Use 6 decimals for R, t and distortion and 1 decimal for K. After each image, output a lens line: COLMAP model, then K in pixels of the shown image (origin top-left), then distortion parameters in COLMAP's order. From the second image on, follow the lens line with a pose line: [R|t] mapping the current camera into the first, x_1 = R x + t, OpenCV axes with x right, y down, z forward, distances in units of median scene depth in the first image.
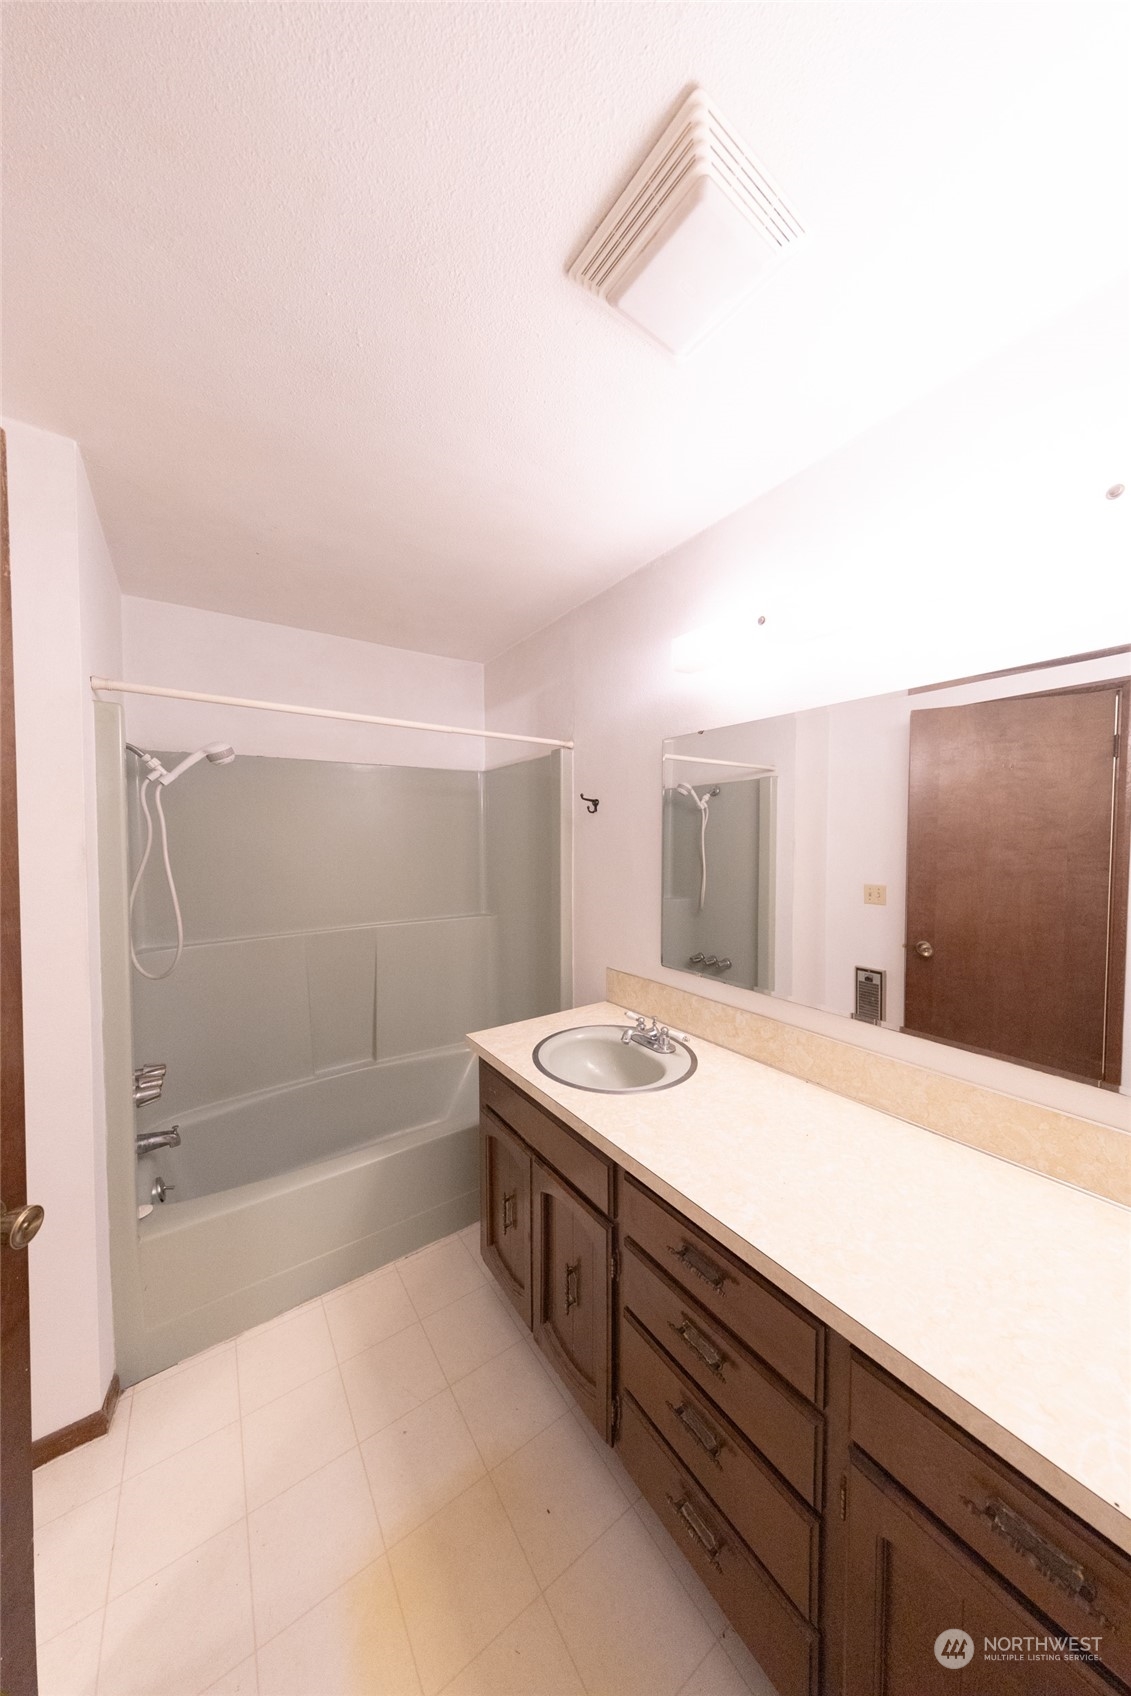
lens RADIAL K [[529.6, 0, 567.6], [0, 529.6, 852.8], [0, 0, 1]] dist [0.003970, -0.000243]
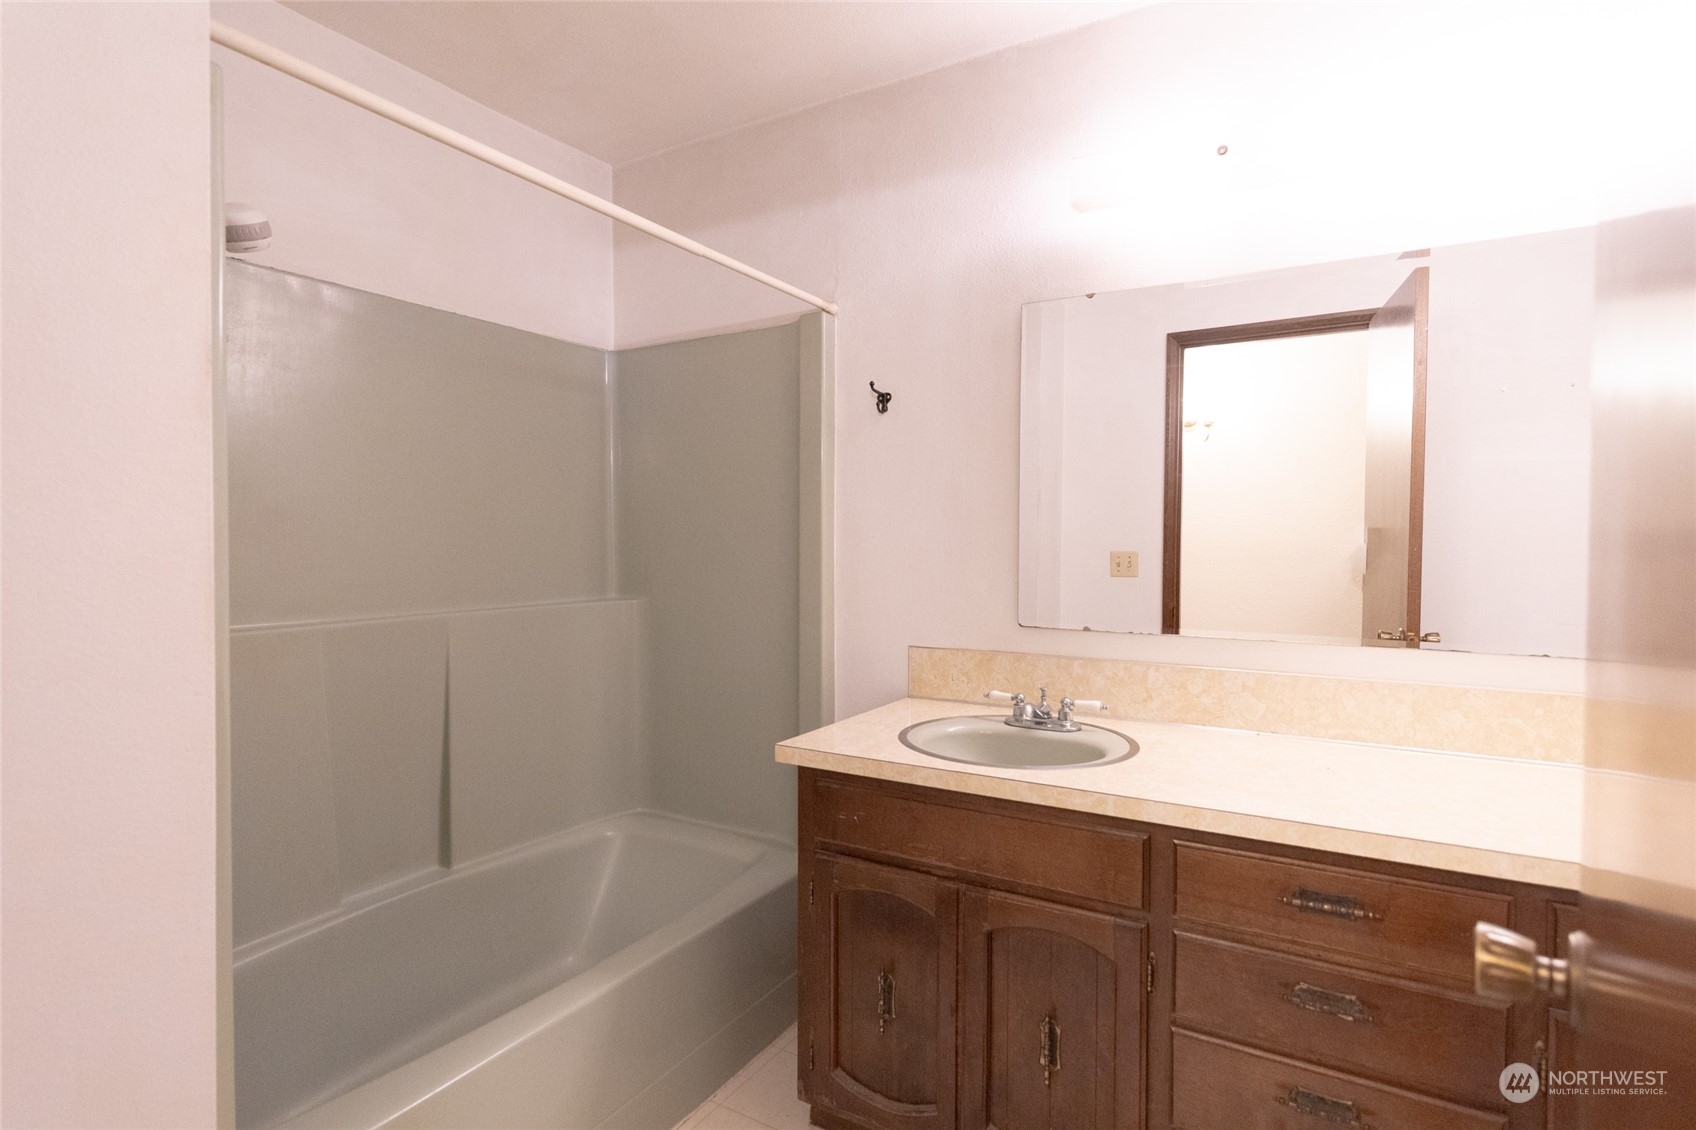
lens RADIAL K [[875.3, 0, 848.5], [0, 875.3, 561.0], [0, 0, 1]] dist [0.002943, 0.001562]
pose [[0.905697, -0.004512, 0.423902, -0.446968], [0.009472, 0.999909, -0.009593, 0.116587], [-0.423821, 0.012704, 0.905657, 0.037661]]
